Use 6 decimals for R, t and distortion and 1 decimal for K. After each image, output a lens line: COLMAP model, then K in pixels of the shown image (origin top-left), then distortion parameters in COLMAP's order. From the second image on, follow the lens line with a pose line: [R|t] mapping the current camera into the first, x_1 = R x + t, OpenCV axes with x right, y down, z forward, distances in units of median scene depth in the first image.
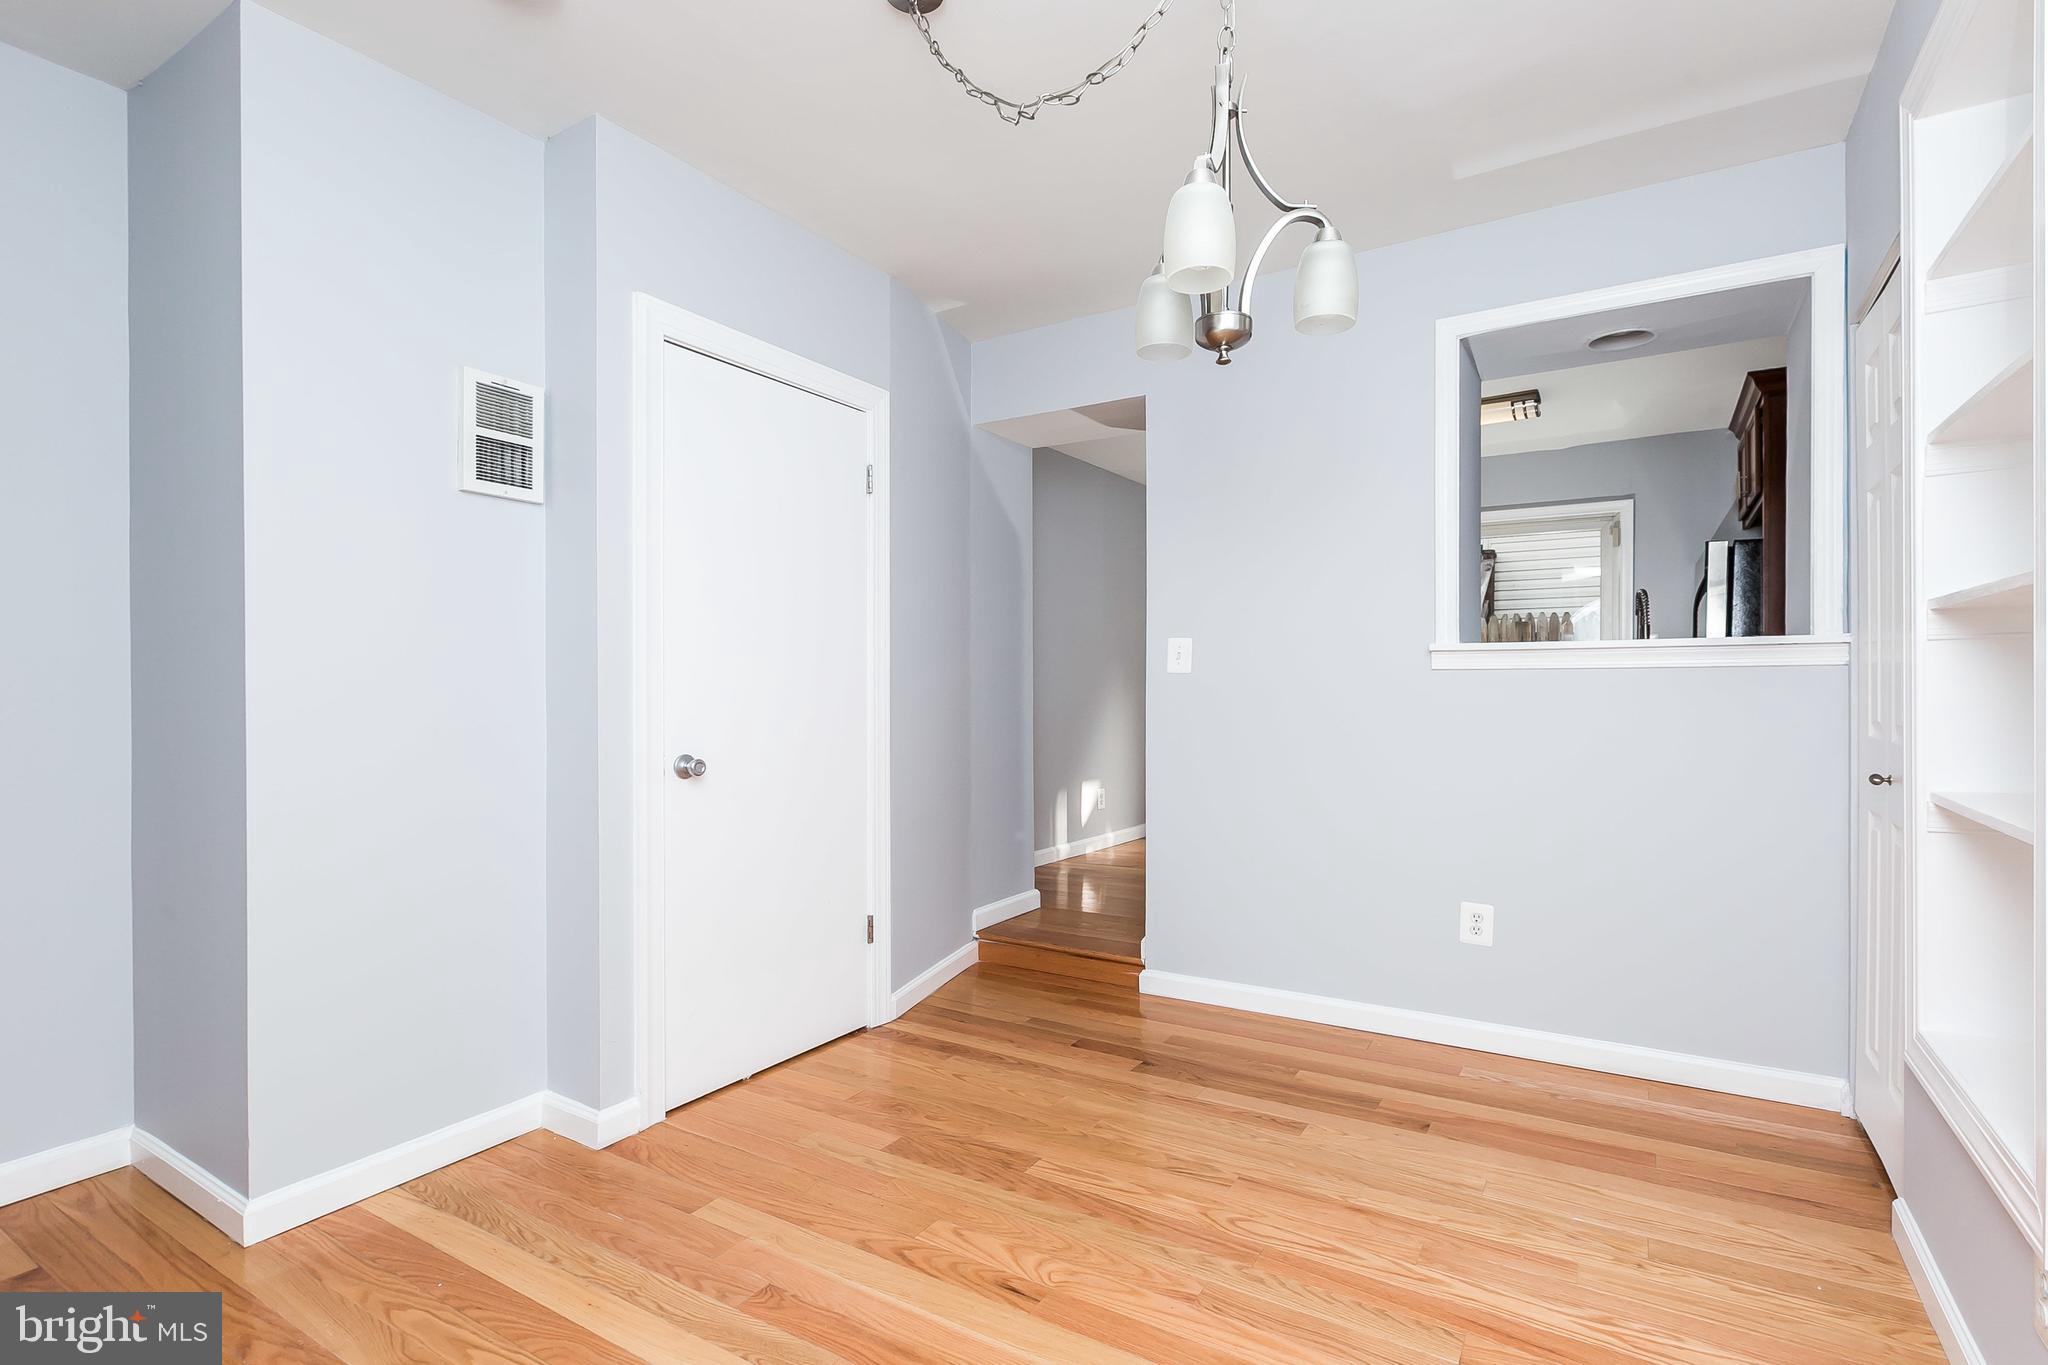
lens RADIAL K [[955.0, 0, 1017.6], [0, 955.0, 672.8], [0, 0, 1]] dist [-0.000425, -0.000067]
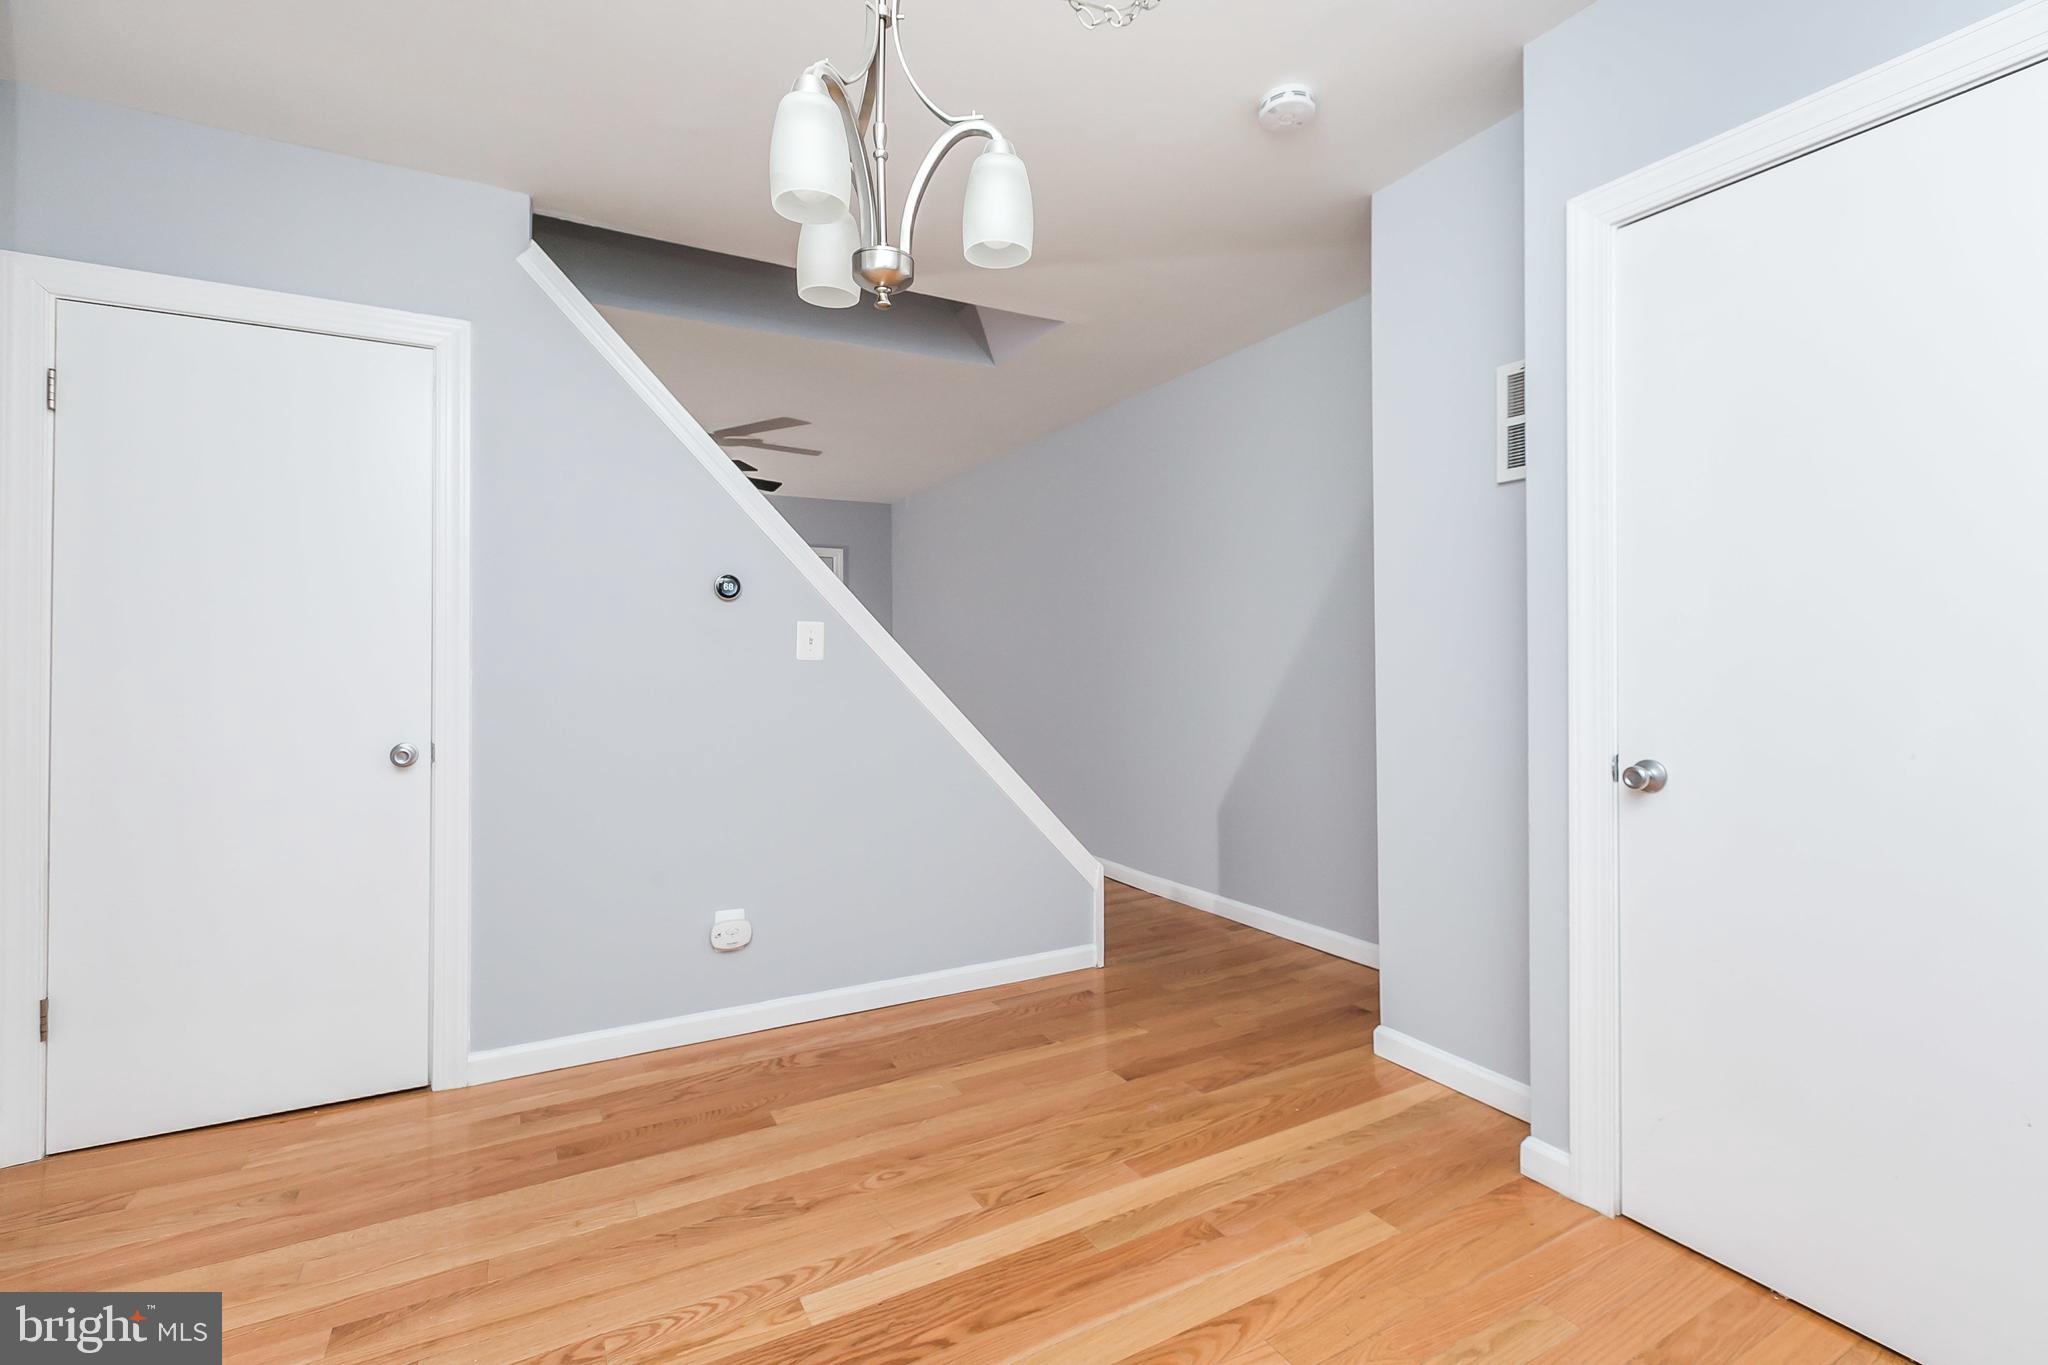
lens RADIAL K [[955.0, 0, 1017.6], [0, 955.0, 672.8], [0, 0, 1]] dist [-0.000425, -0.000067]
pose [[-0.482536, 0.014226, -0.875761, 0.714324], [0.010909, 0.999888, 0.010232, -0.001432], [0.875808, -0.004616, -0.482637, 1.209528]]
